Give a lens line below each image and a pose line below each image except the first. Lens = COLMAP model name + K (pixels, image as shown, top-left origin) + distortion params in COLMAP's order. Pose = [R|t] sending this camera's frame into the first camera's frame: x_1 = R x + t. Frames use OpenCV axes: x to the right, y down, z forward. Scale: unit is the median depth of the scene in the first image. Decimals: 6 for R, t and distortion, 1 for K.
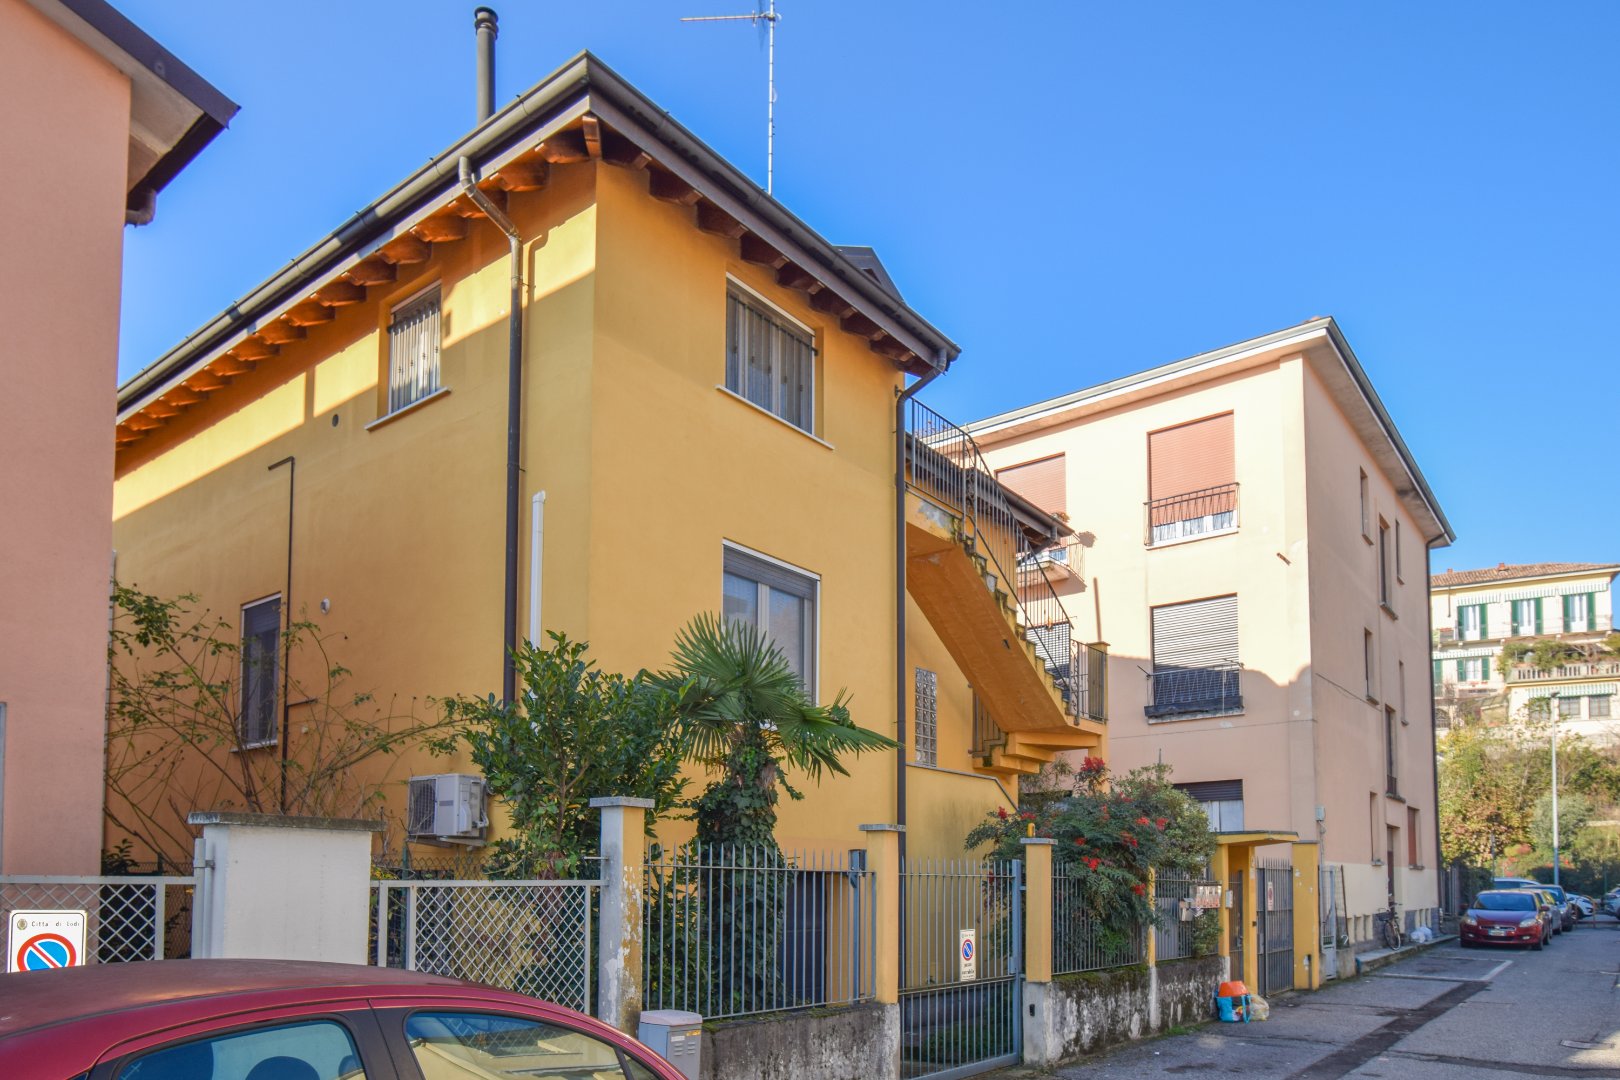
lens RADIAL K [[2671.2, 0, 810.0], [0, 2671.2, 540.0], [0, 0, 1]] dist [0.085432, -0.986434]
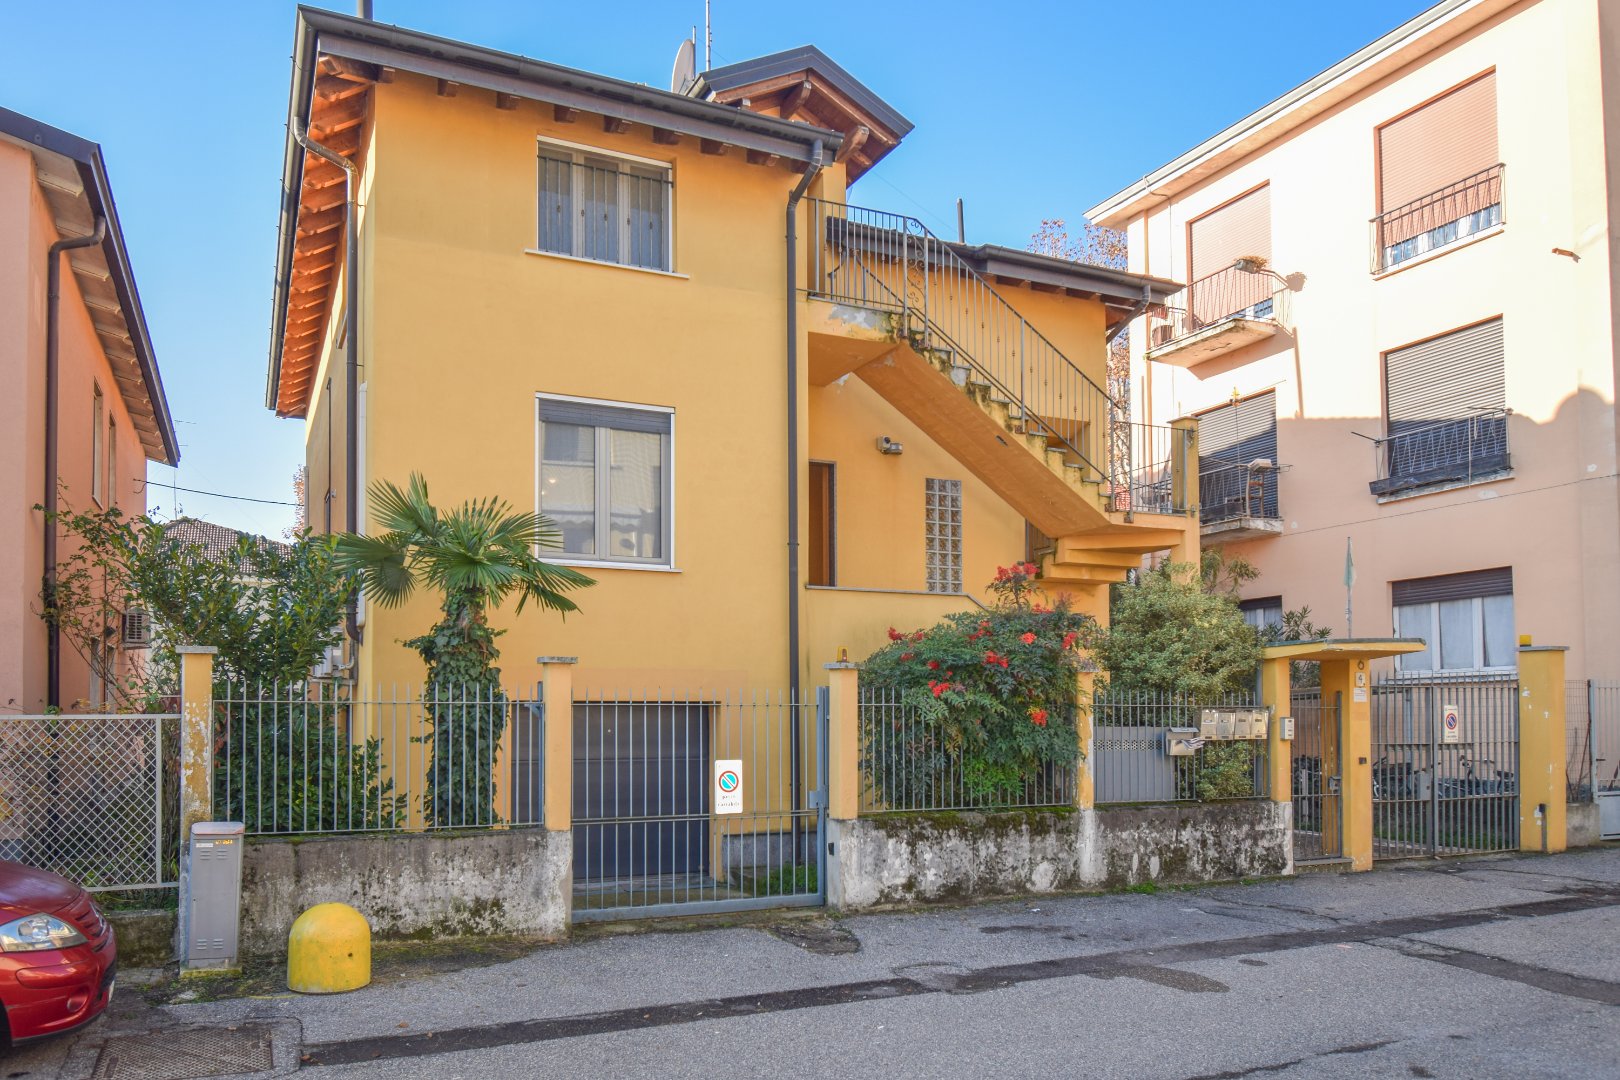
lens RADIAL K [[2671.2, 0, 810.0], [0, 2671.2, 540.0], [0, 0, 1]] dist [0.085432, -0.986434]
pose [[0.354067, -0.064251, -0.933011, 0.890130], [0.125823, 0.991840, -0.020554, 0.083383], [0.926718, -0.110117, 0.359262, 0.636156]]
